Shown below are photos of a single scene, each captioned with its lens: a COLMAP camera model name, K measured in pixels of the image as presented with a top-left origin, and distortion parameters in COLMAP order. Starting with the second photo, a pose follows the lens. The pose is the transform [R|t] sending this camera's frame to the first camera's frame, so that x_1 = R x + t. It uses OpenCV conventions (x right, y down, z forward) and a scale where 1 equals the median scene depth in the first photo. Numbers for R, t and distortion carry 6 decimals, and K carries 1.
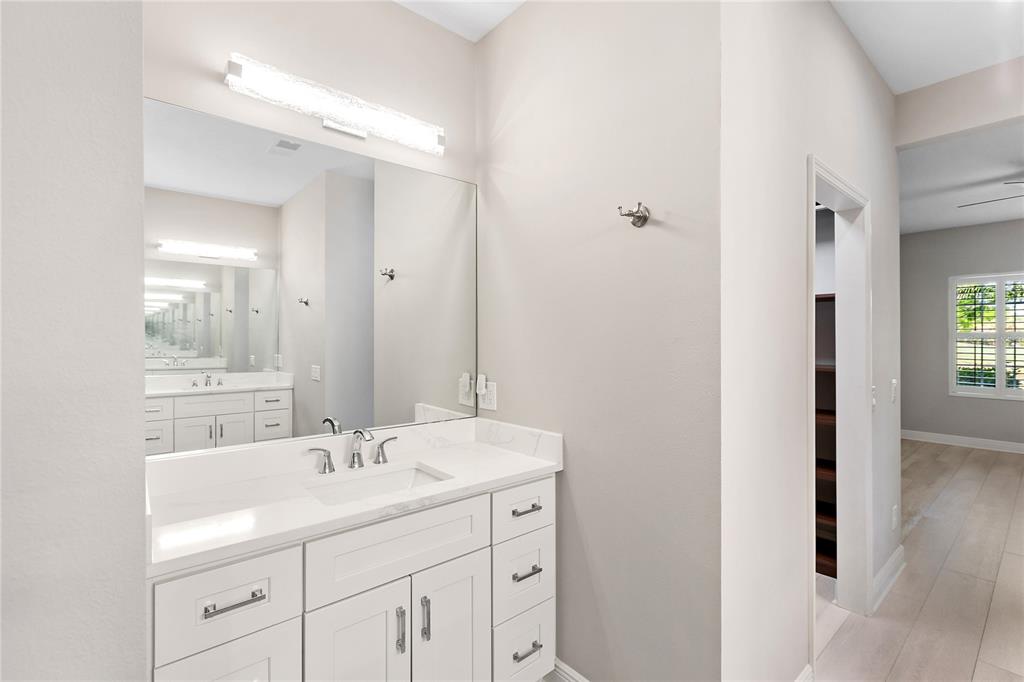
lens RADIAL K [[460.8, 0, 517.9], [0, 460.8, 340.1], [0, 0, 1]] dist [-0.003491, -0.000167]
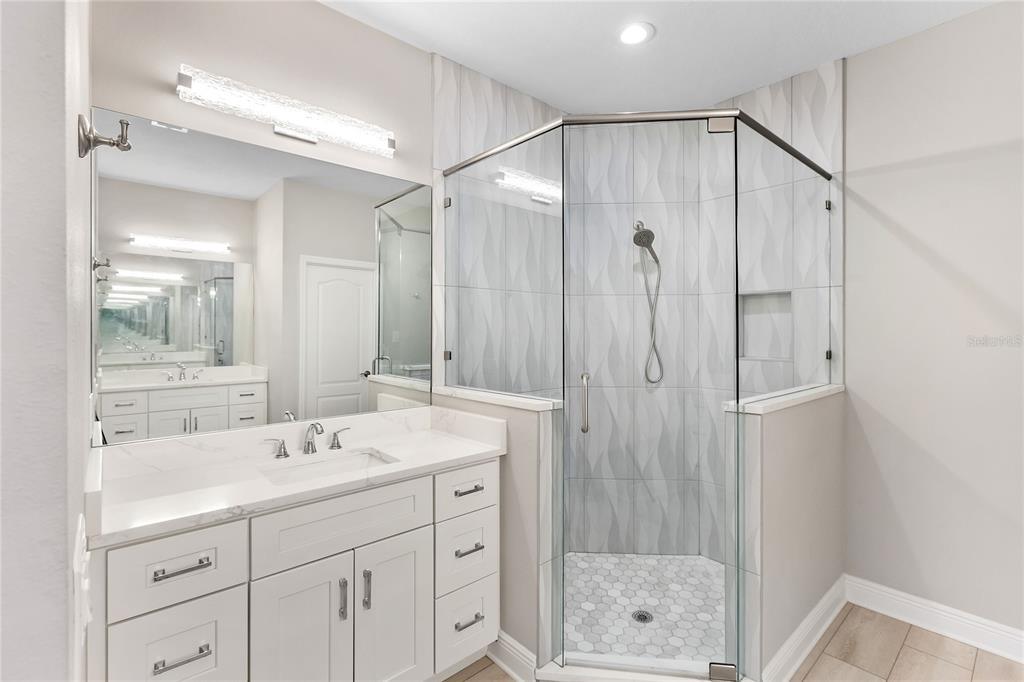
lens RADIAL K [[460.8, 0, 507.0], [0, 460.8, 337.0], [0, 0, 1]] dist [-0.003491, -0.000167]
pose [[0.999858, -0.000963, 0.016817, 0.086645], [0.000852, 0.999978, 0.006600, 0.003955], [-0.016823, -0.006585, 0.999837, -0.068302]]
